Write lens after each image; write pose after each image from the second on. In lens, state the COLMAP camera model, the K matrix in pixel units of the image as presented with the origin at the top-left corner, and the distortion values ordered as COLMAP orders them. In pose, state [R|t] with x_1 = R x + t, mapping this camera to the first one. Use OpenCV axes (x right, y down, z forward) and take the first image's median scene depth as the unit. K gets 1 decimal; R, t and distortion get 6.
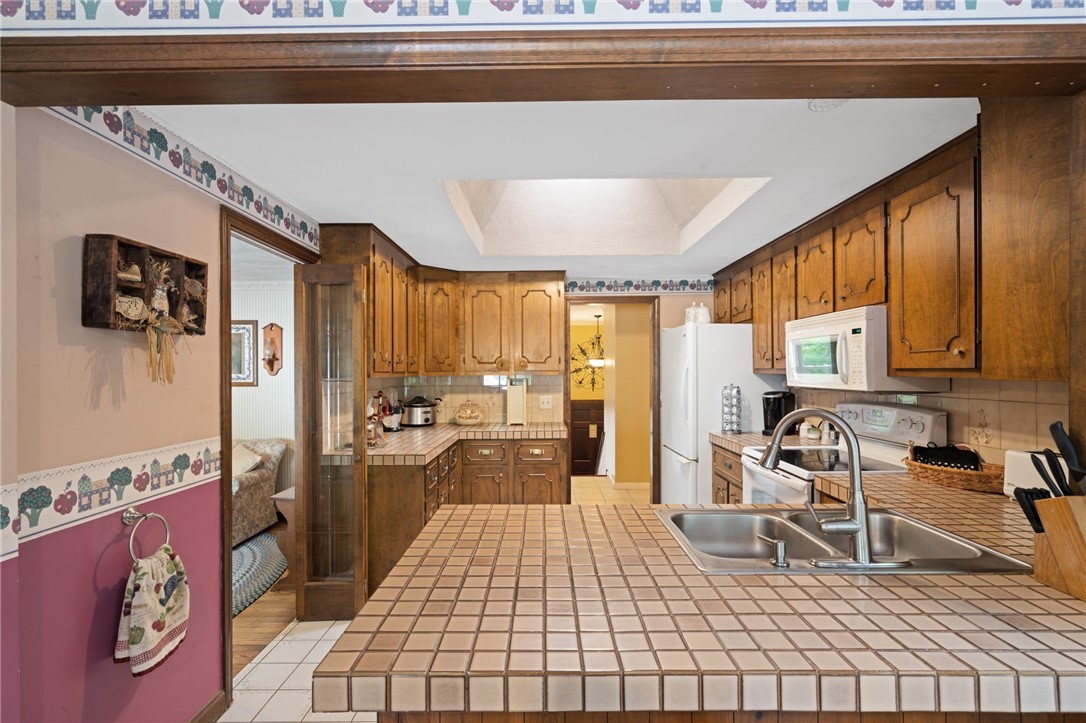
lens RADIAL K [[490.4, 0, 542.8], [0, 490.4, 373.0], [0, 0, 1]] dist [-0.004809, 0.002482]
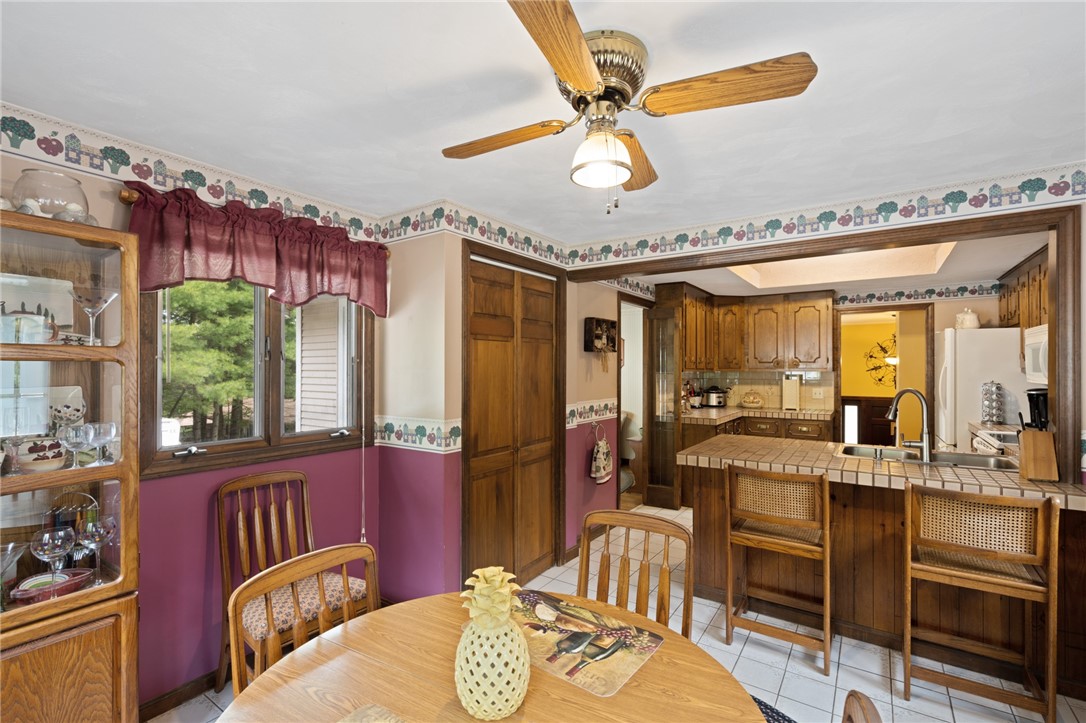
lens RADIAL K [[490.4, 0, 537.9], [0, 490.4, 364.8], [0, 0, 1]] dist [-0.004809, 0.002482]
pose [[0.823584, 0.002576, -0.567188, 0.166144], [-0.007486, 0.999952, -0.006329, -0.000299], [0.567145, 0.009458, 0.823564, -0.579428]]
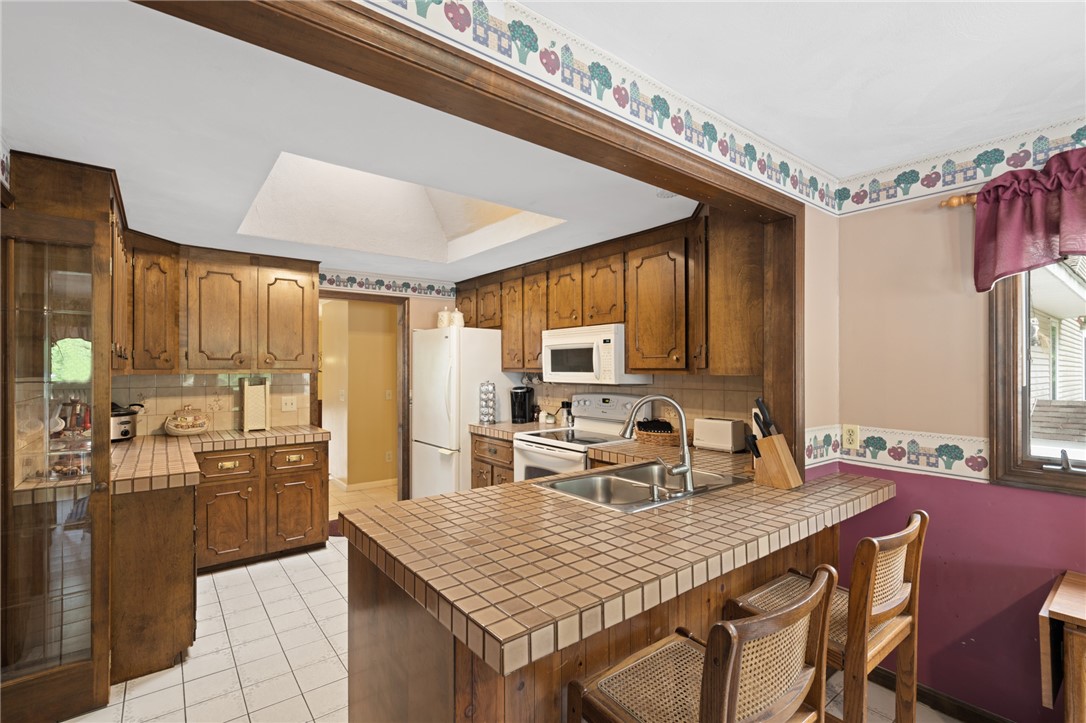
lens RADIAL K [[490.4, 0, 534.4], [0, 490.4, 369.2], [0, 0, 1]] dist [-0.004809, 0.002482]
pose [[0.789288, 0.004583, 0.614006, -0.251565], [-0.001071, 0.999981, -0.006087, 0.001510], [-0.614022, 0.004147, 0.789278, 0.018663]]
